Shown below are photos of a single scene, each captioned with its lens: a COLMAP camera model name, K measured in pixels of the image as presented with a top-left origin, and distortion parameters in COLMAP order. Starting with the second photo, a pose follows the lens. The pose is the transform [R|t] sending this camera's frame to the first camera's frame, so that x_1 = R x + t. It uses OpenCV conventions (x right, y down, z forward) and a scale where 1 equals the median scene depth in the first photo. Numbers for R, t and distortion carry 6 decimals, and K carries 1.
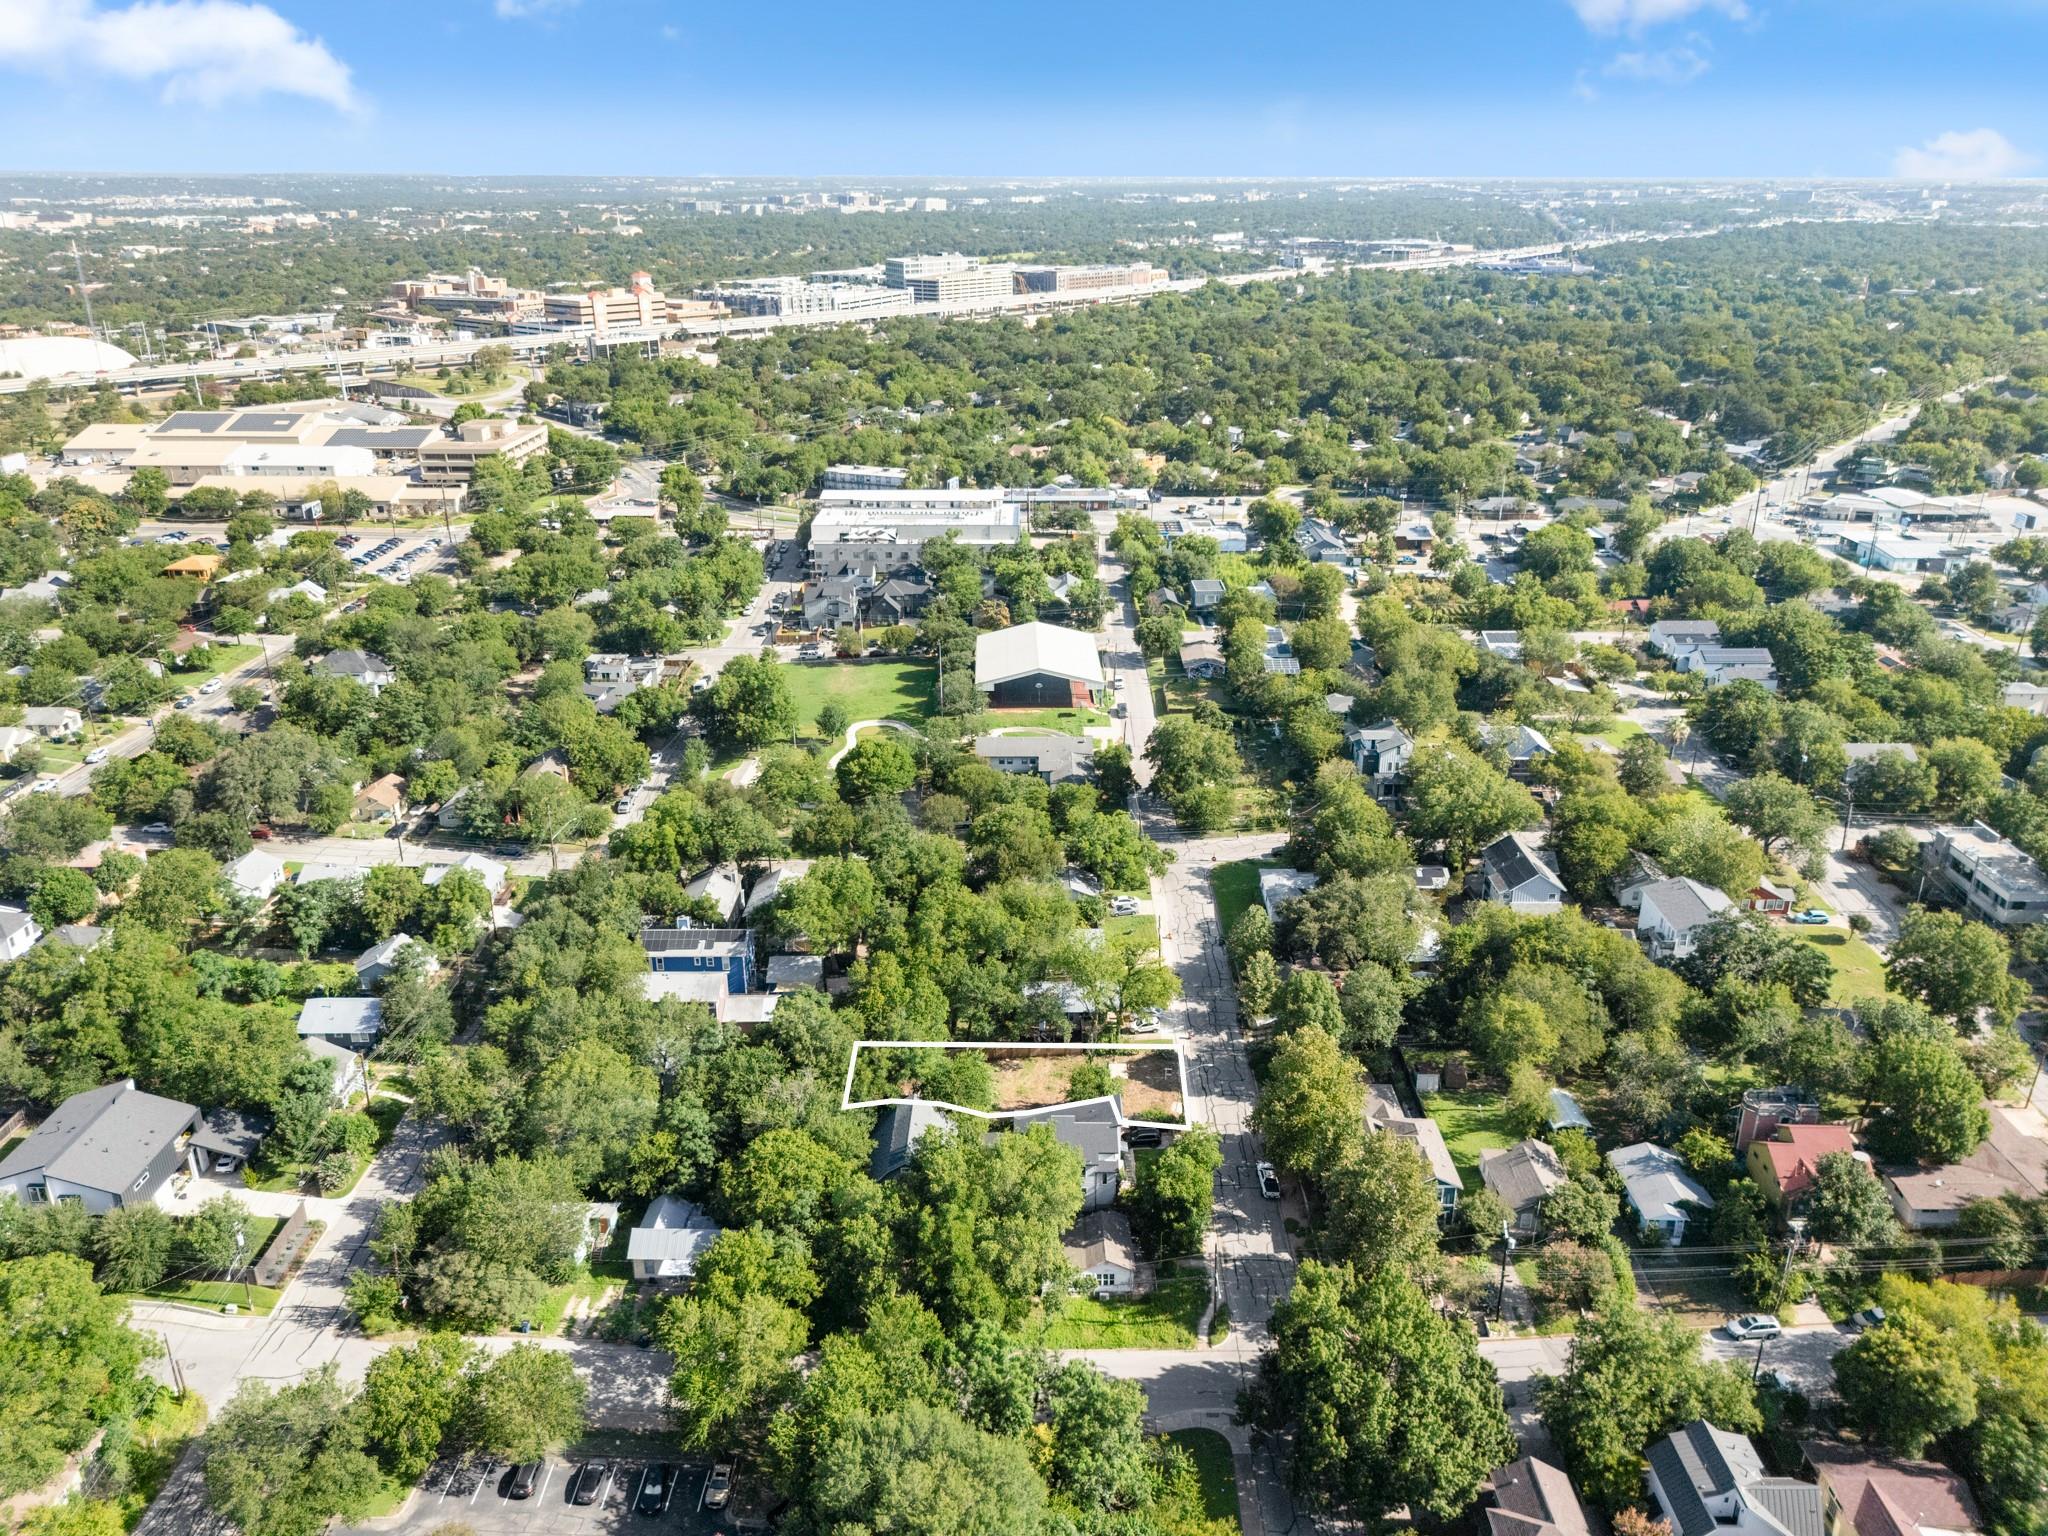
lens RADIAL K [[1513.2, 0, 1019.9], [0, 1513.2, 764.7], [0, 0, 1]] dist [0.073413, -0.073202]
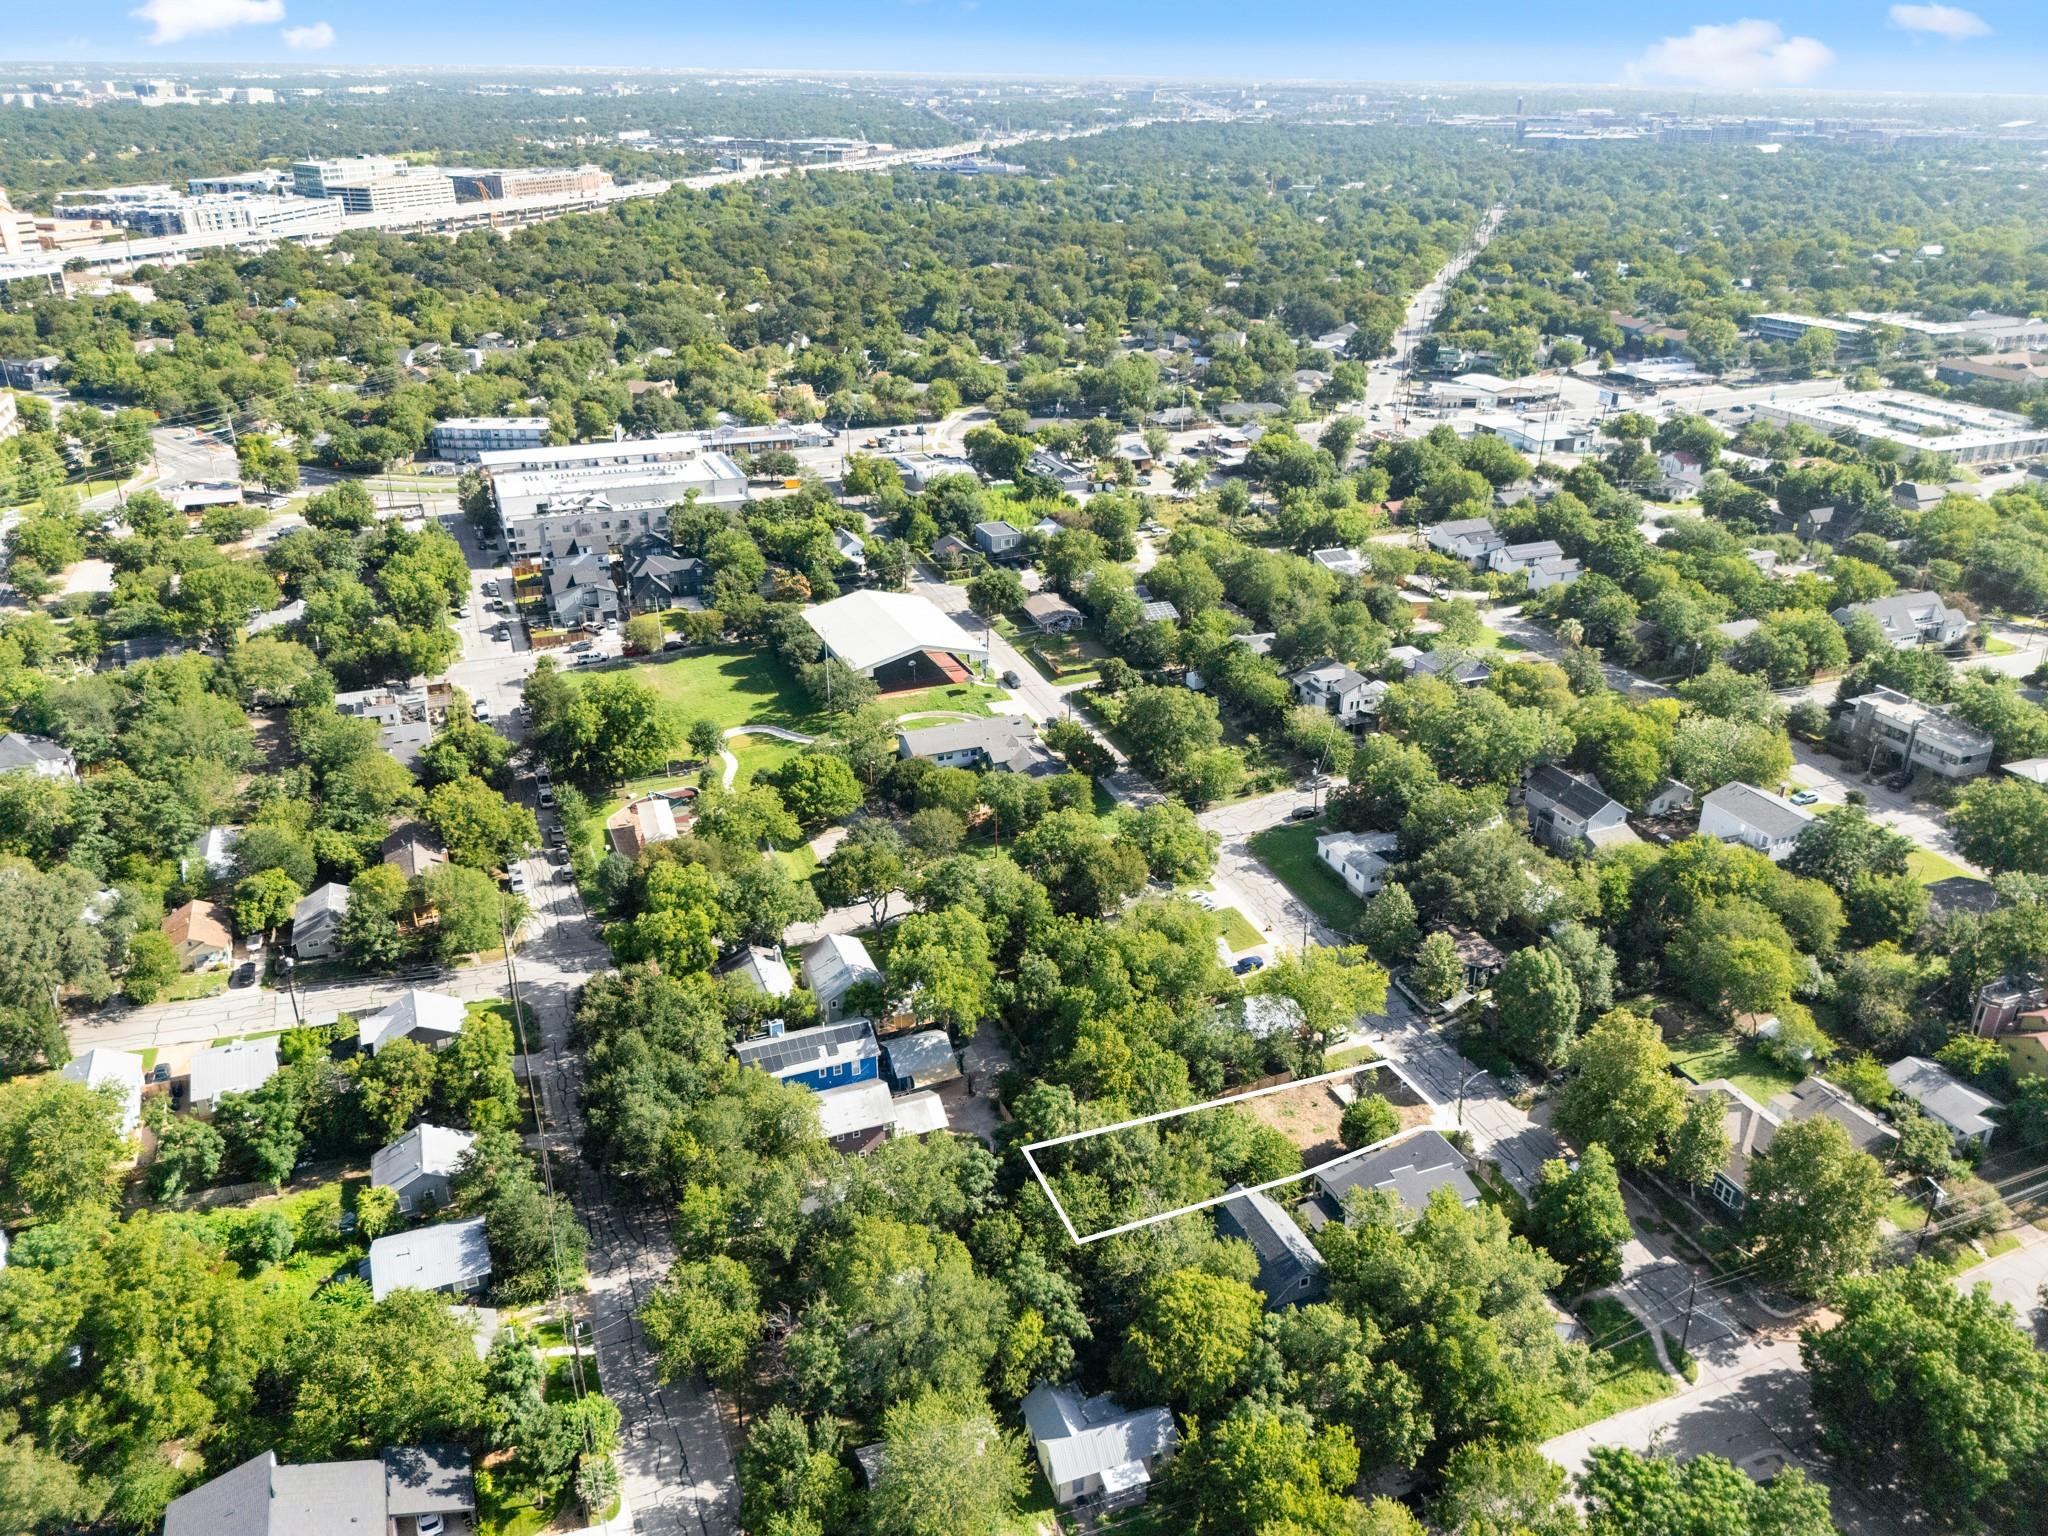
lens RADIAL K [[1513.2, 0, 1019.9], [0, 1513.2, 764.7], [0, 0, 1]] dist [0.073413, -0.073202]
pose [[0.924049, -0.152615, 0.350487, -0.230963], [0.131777, 0.987823, 0.082709, -0.053864], [-0.358842, -0.030241, 0.932908, 0.127251]]
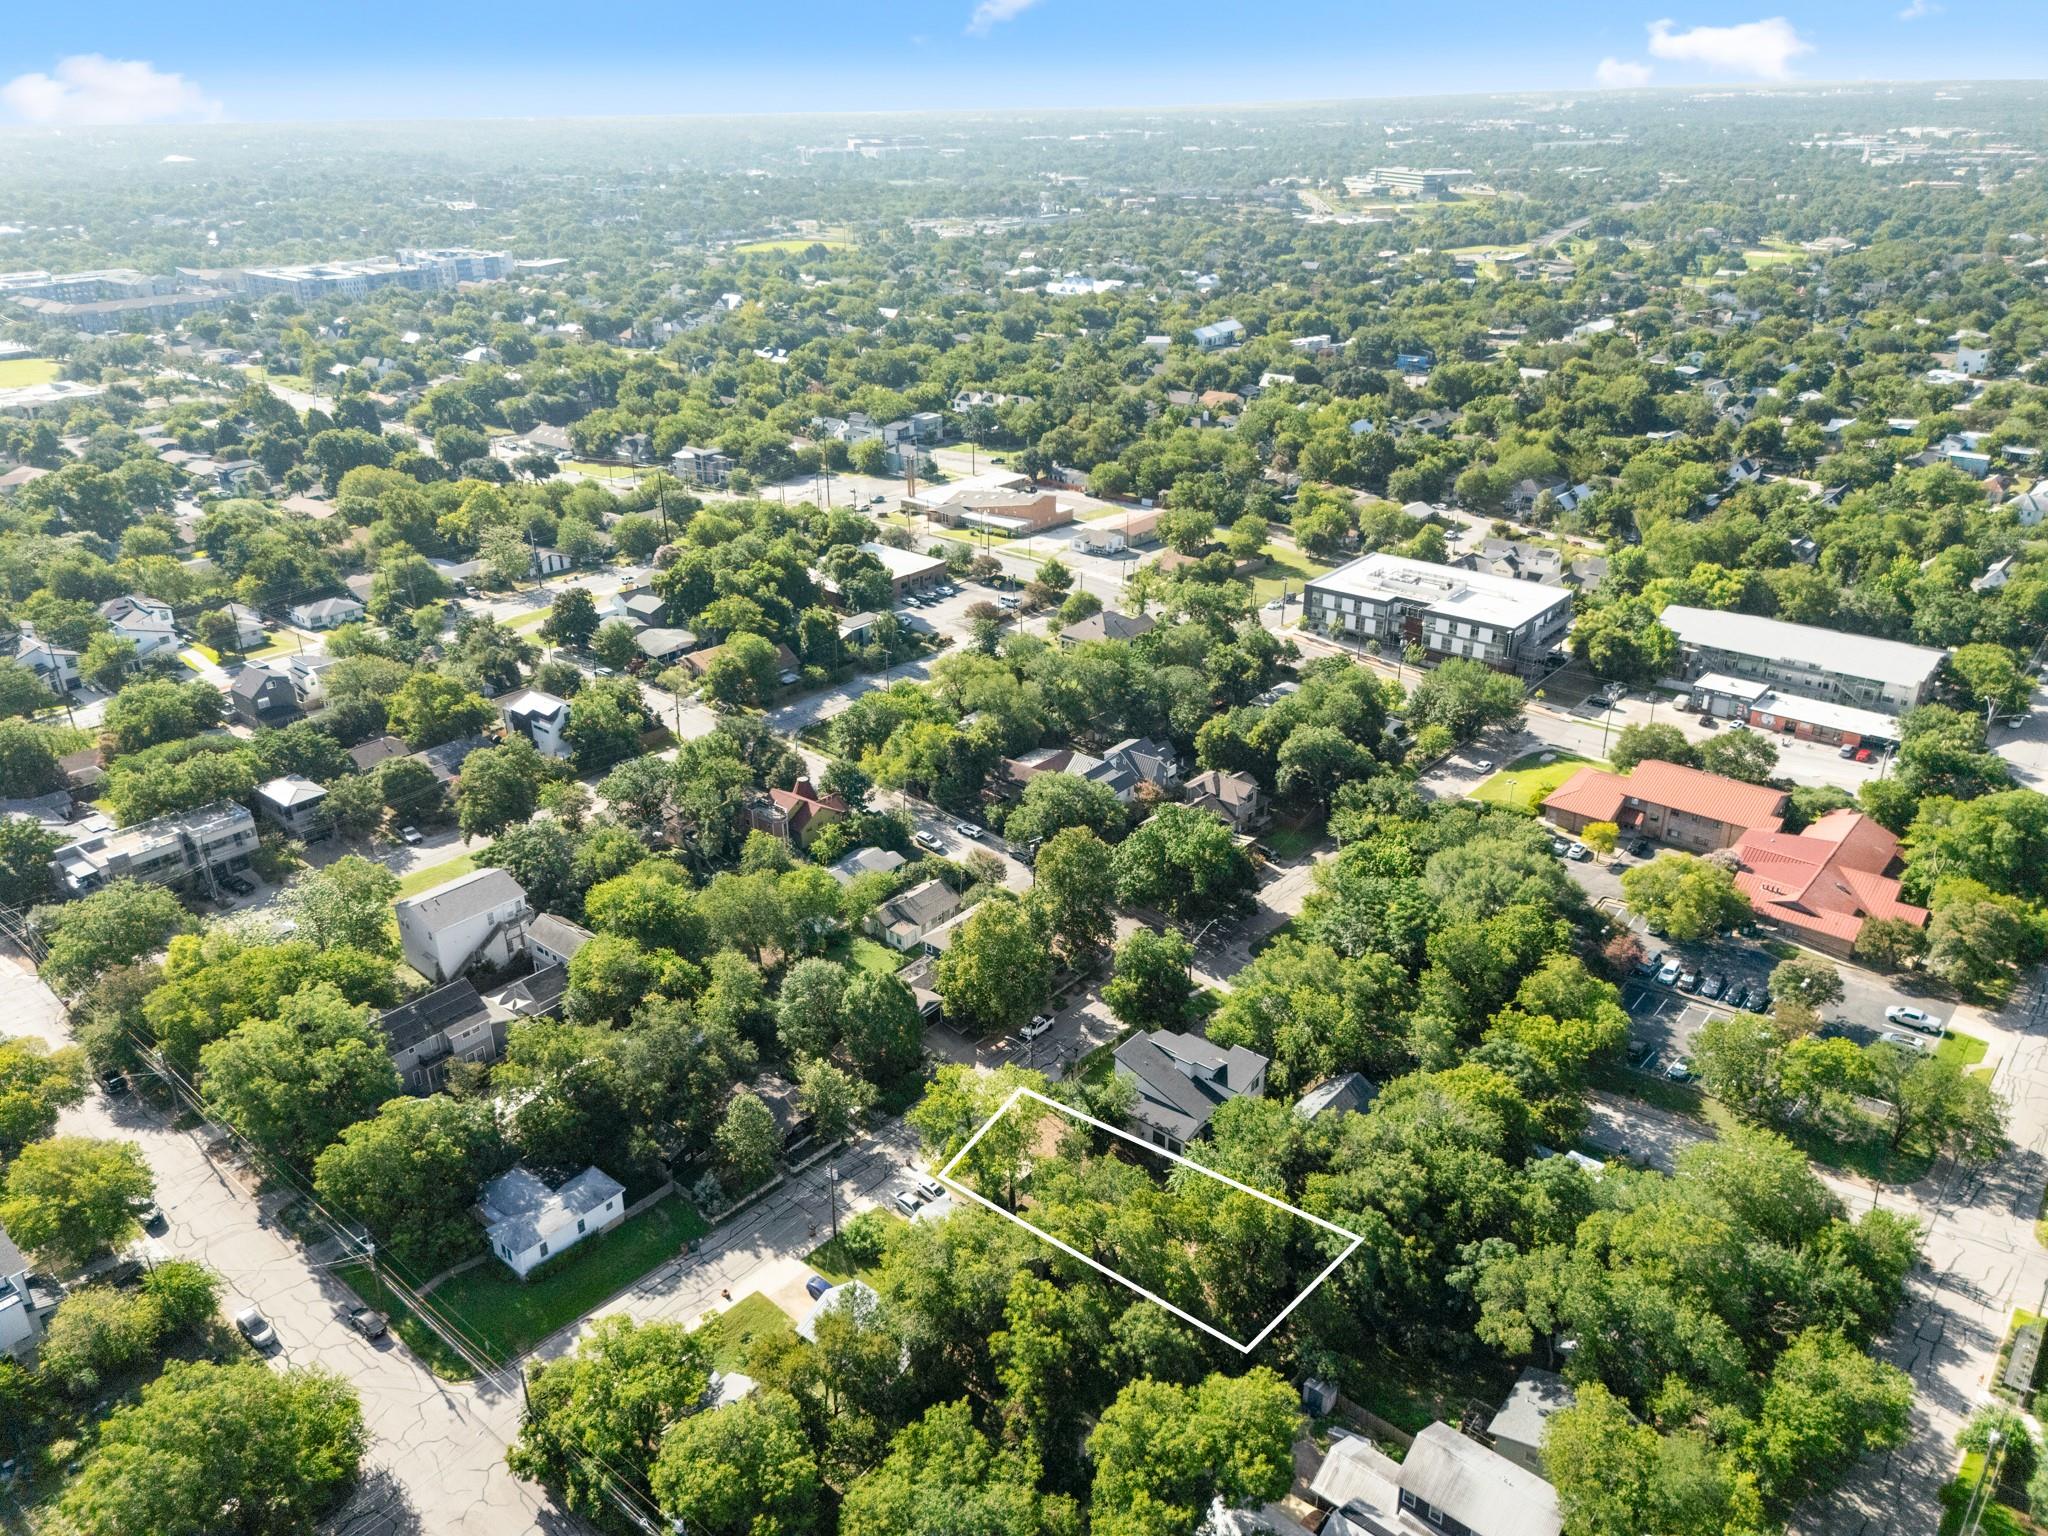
lens RADIAL K [[1513.2, 0, 1019.9], [0, 1513.2, 764.7], [0, 0, 1]] dist [0.073413, -0.073202]
pose [[-0.776780, -0.252697, 0.576851, -0.213471], [0.234993, 0.733511, 0.637762, -0.293573], [-0.584287, 0.630957, -0.510394, 0.734515]]
